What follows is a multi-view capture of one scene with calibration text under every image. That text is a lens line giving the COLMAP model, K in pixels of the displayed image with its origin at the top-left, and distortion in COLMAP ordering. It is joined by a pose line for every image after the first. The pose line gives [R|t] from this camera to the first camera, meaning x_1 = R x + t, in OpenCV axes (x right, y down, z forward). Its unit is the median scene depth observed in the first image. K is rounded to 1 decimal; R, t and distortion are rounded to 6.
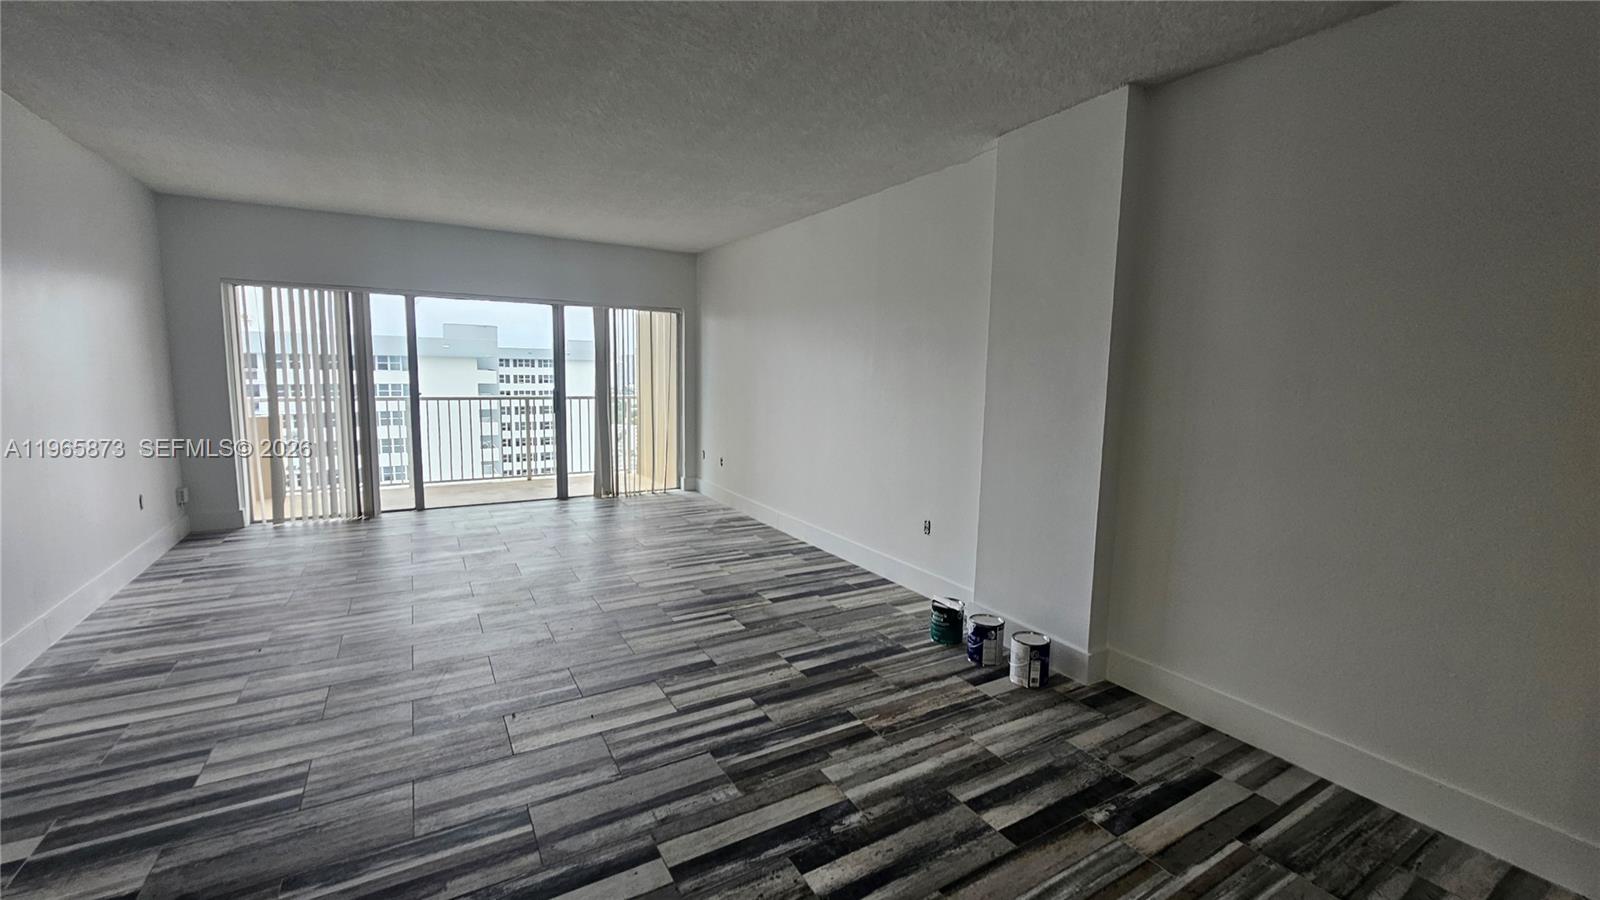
lens RADIAL K [[660.8, 0, 812.7], [0, 660.8, 438.2], [0, 0, 1]] dist [-0.001445, -0.000108]
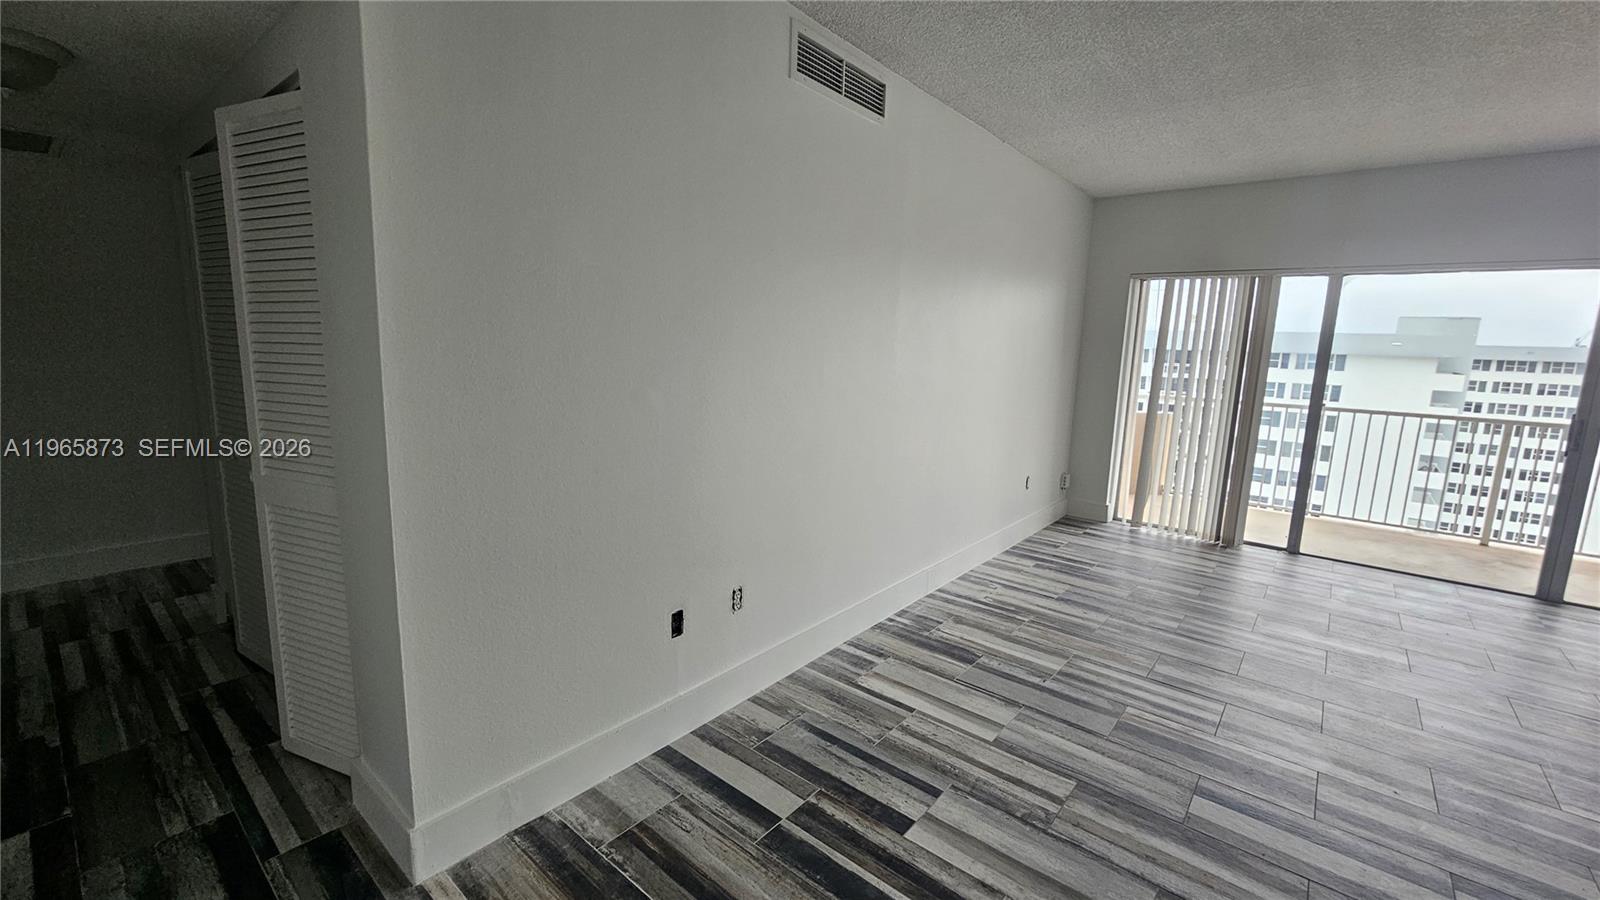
lens RADIAL K [[660.8, 0, 812.7], [0, 660.8, 438.2], [0, 0, 1]] dist [-0.001445, -0.000108]
pose [[0.339319, 0.130022, -0.931642, -0.089605], [-0.126849, 0.987680, 0.091643, -0.025936], [0.932079, 0.087081, 0.351632, 0.211845]]
